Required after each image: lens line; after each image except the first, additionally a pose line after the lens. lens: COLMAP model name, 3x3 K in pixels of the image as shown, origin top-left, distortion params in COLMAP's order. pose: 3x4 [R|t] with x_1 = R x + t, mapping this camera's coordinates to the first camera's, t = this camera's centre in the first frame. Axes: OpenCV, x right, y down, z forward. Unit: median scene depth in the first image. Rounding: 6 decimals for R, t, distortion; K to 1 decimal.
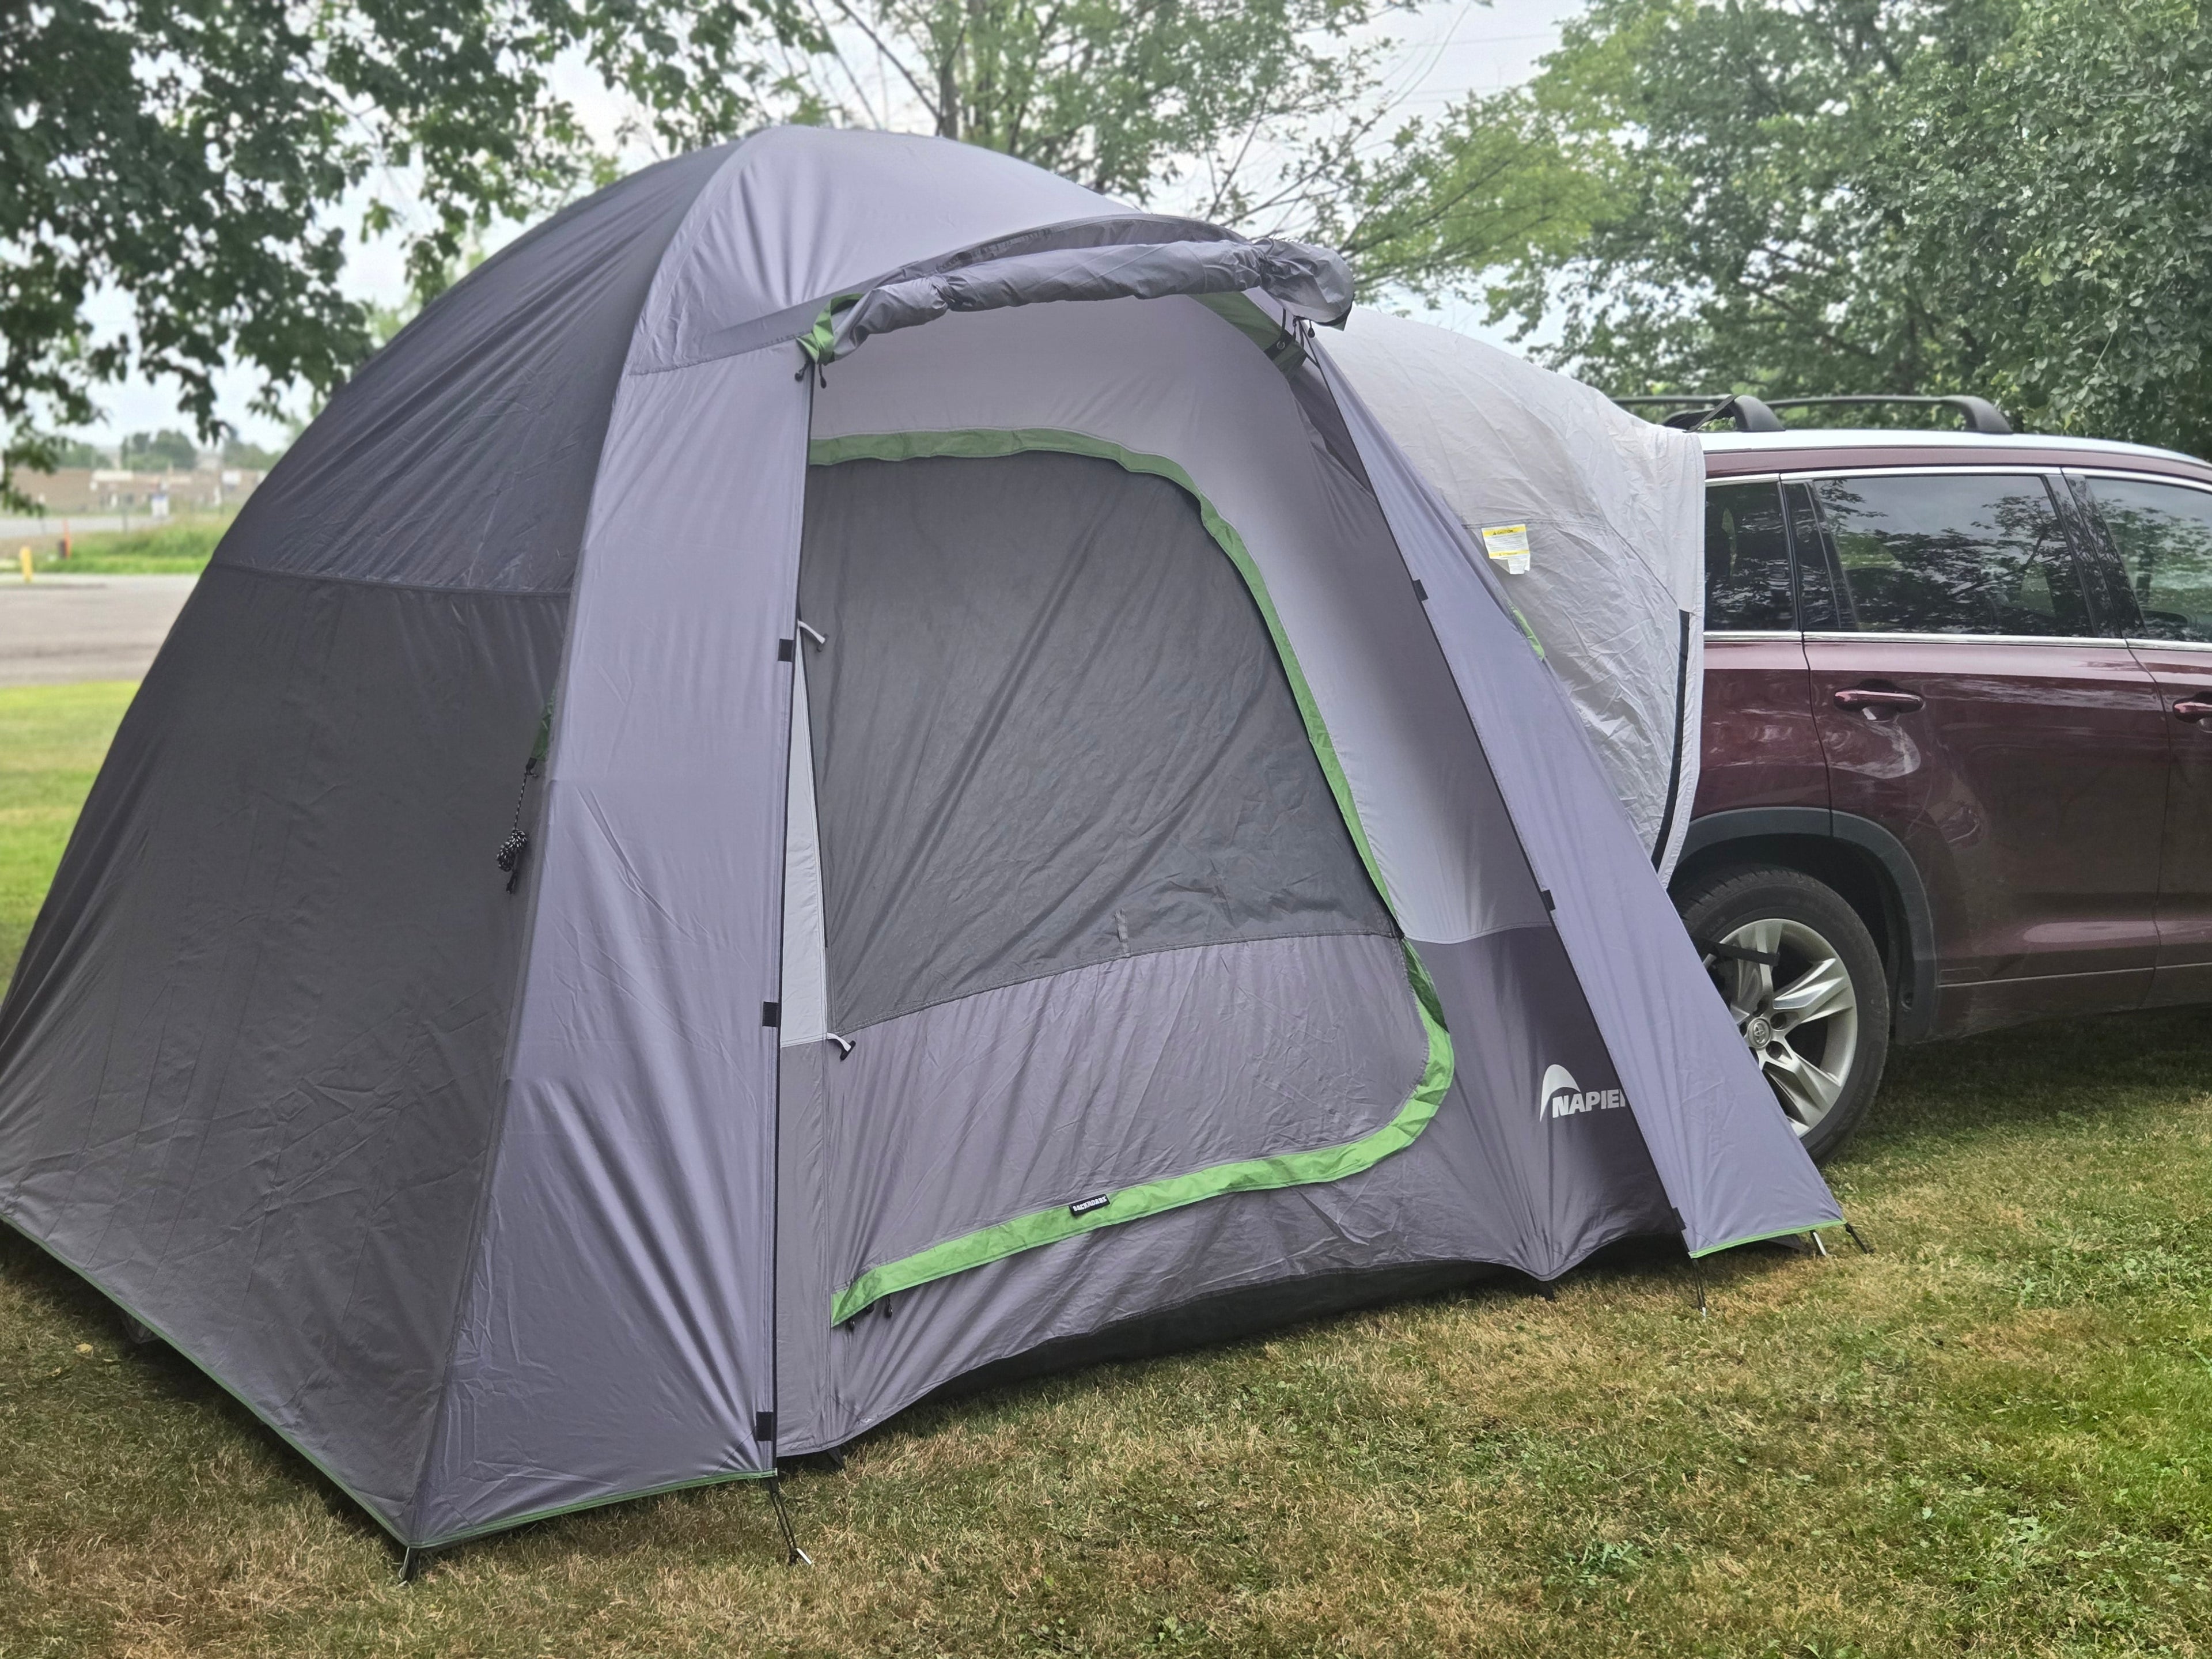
lens RADIAL K [[3049.7, 0, 1052.6], [0, 3049.7, 868.9], [0, 0, 1]] dist [0.096596, -0.146252]
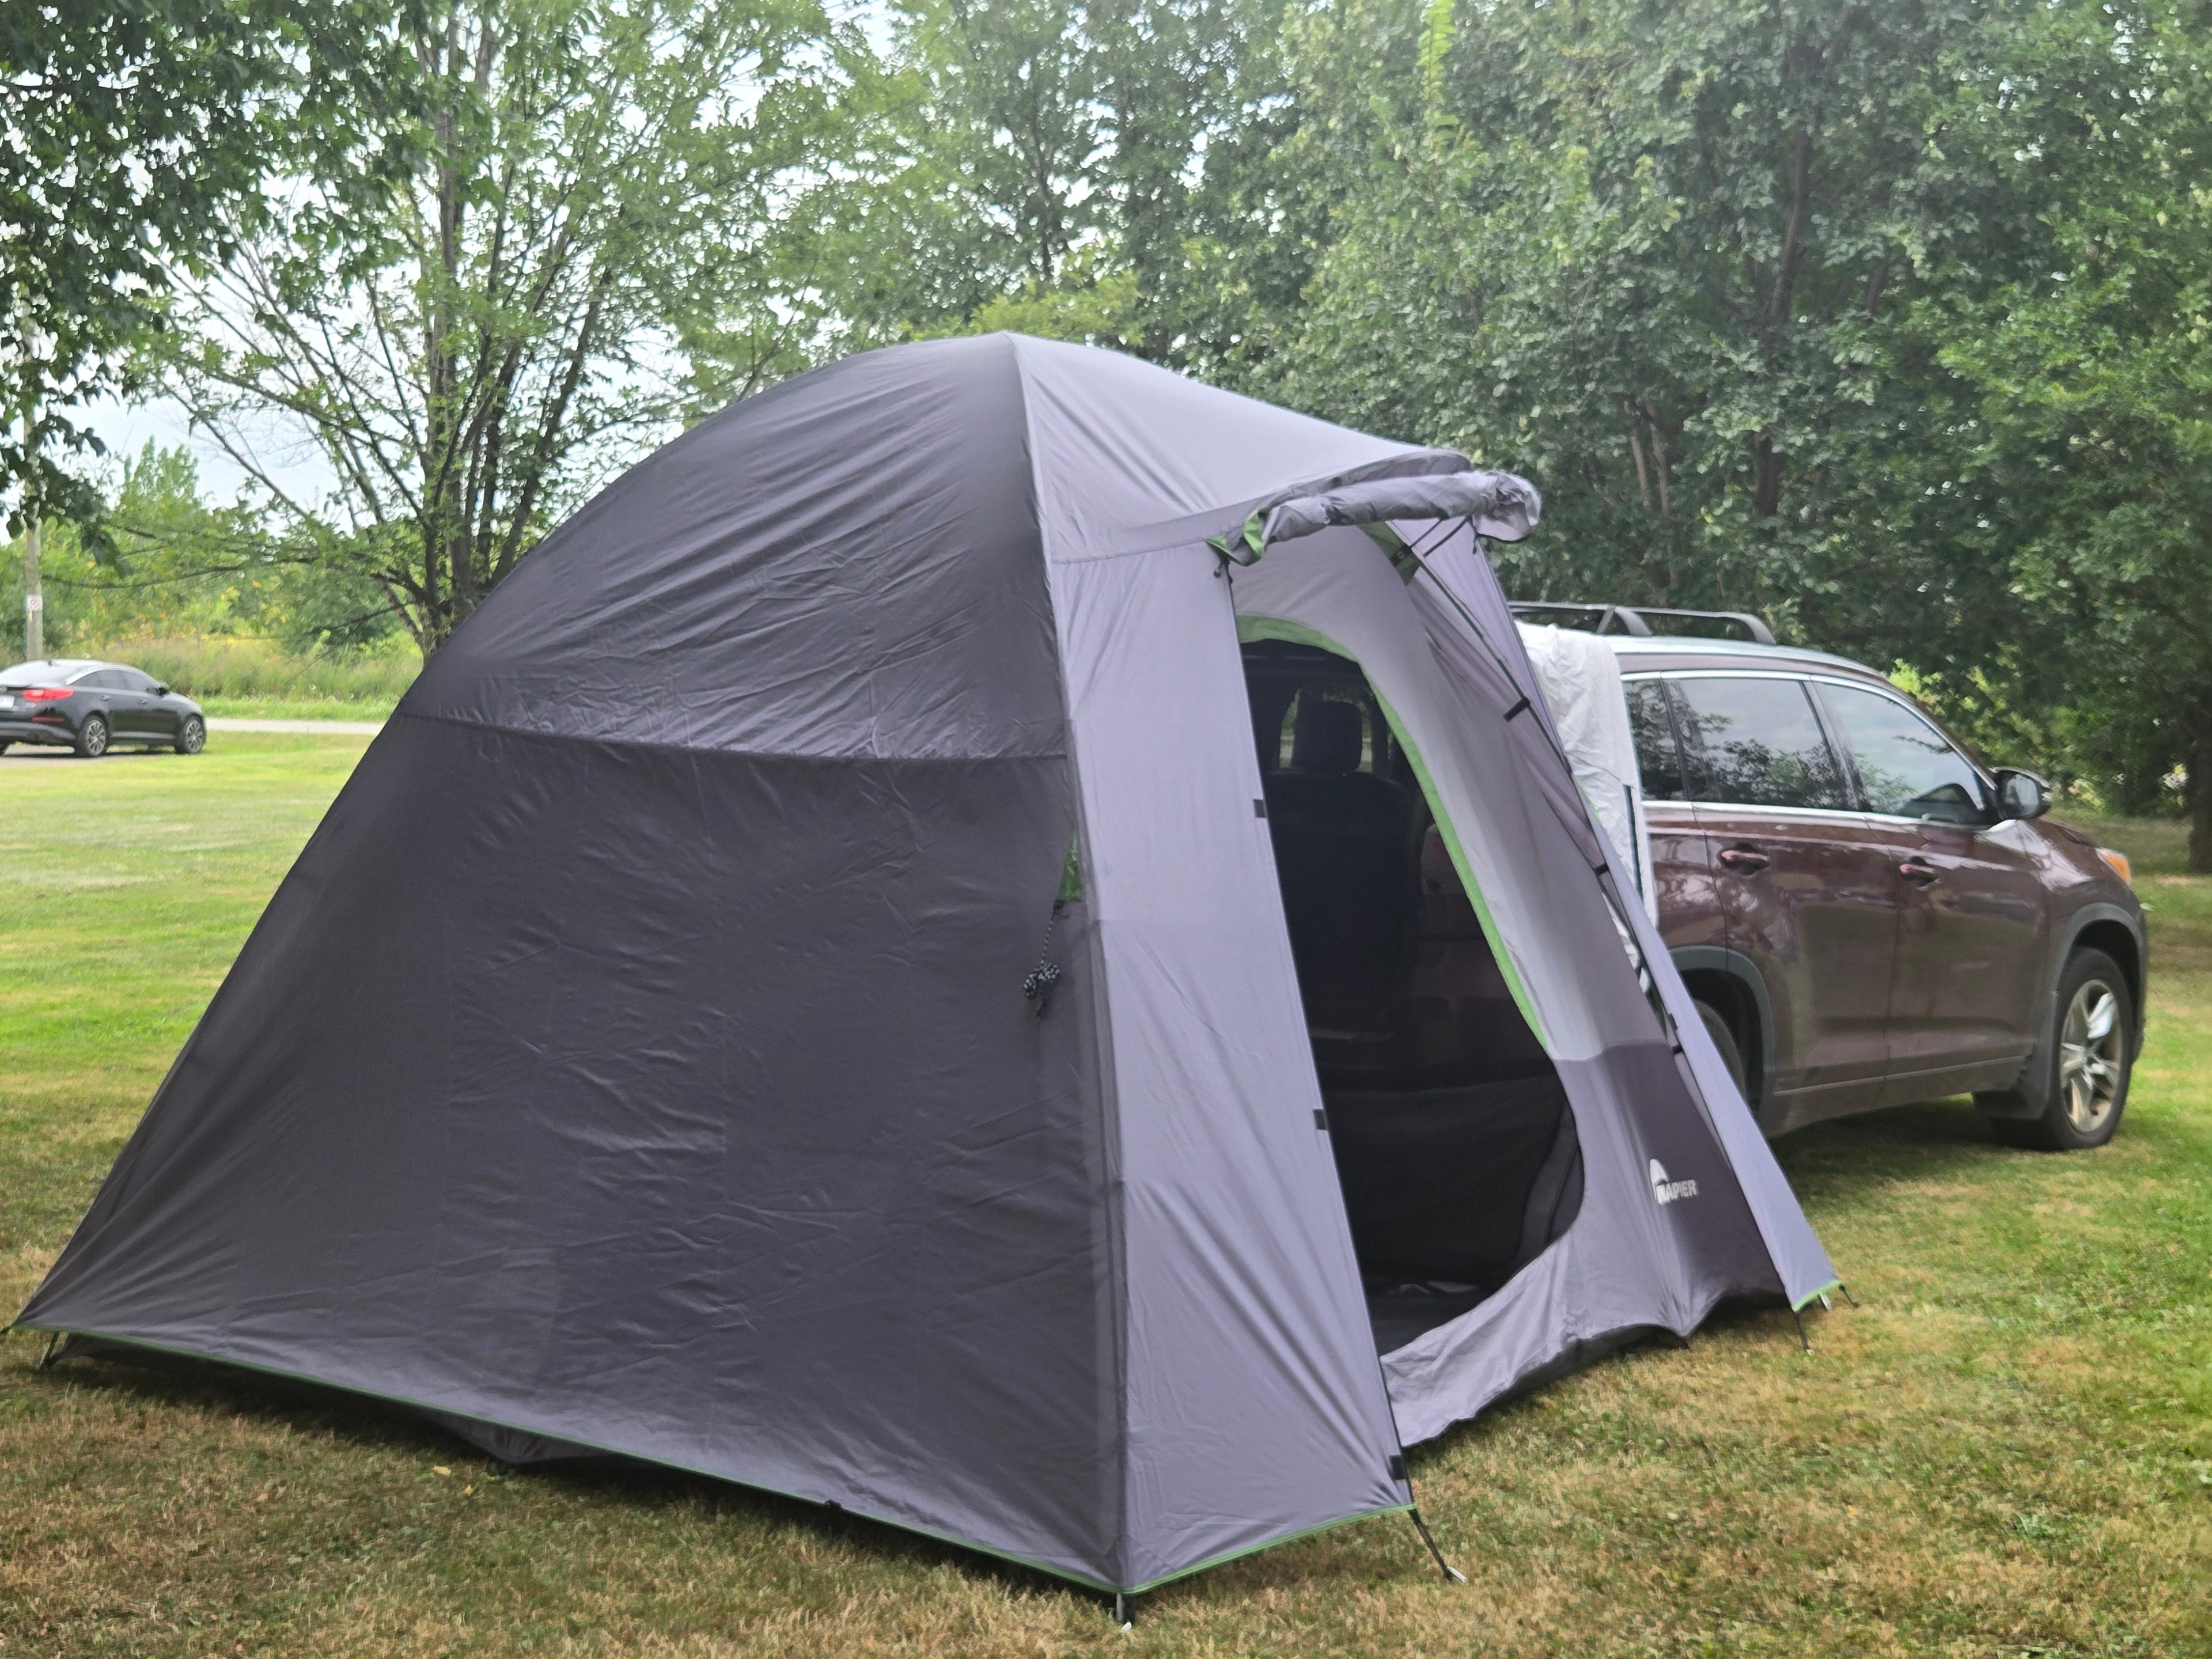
lens RADIAL K [[3035.0, 0, 1106.0], [0, 3035.0, 829.5], [0, 0, 1]] dist [0.034285, 0.060095]
pose [[0.932587, 0.010566, 0.360791, -0.472132], [0.012461, 0.998033, -0.061438, 0.005140], [-0.360730, 0.061792, 0.930621, -0.045270]]
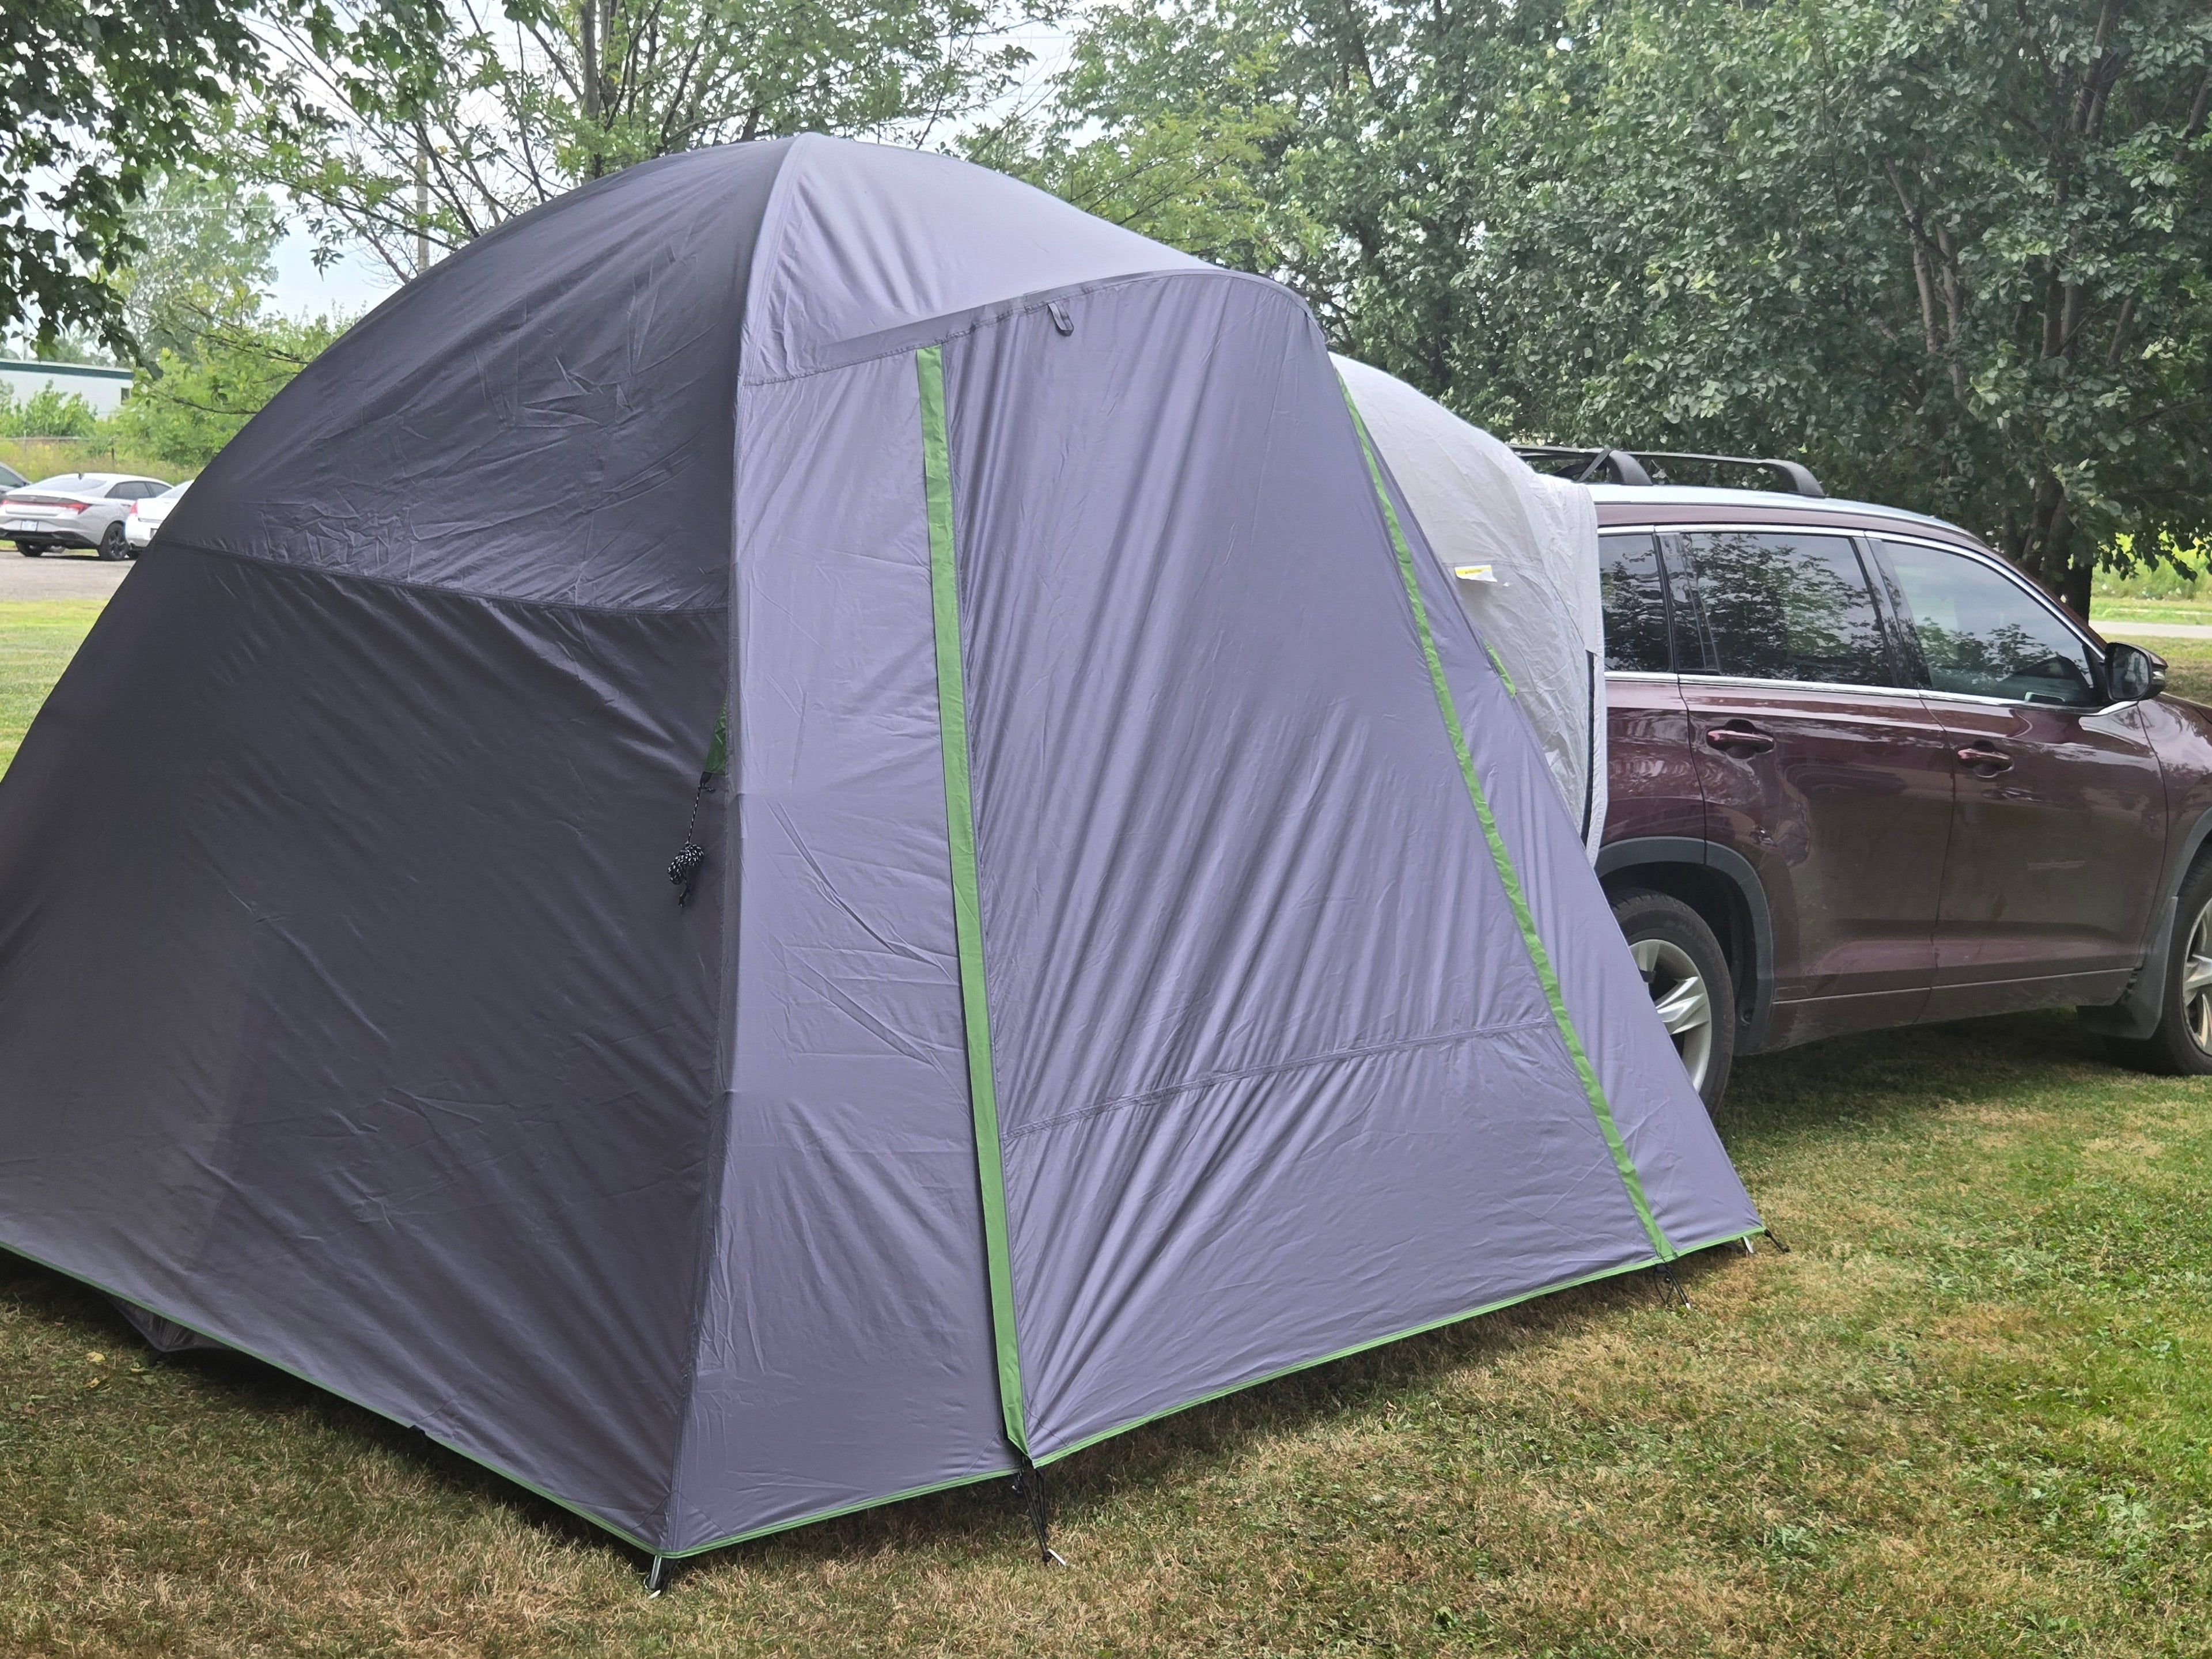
lens RADIAL K [[3049.7, 0, 1052.6], [0, 3049.7, 868.9], [0, 0, 1]] dist [0.096596, -0.146252]
pose [[0.973872, 0.024138, 0.225812, -0.245194], [-0.026105, 0.999643, 0.005732, -0.010592], [-0.225593, -0.011477, 0.974154, -0.003088]]
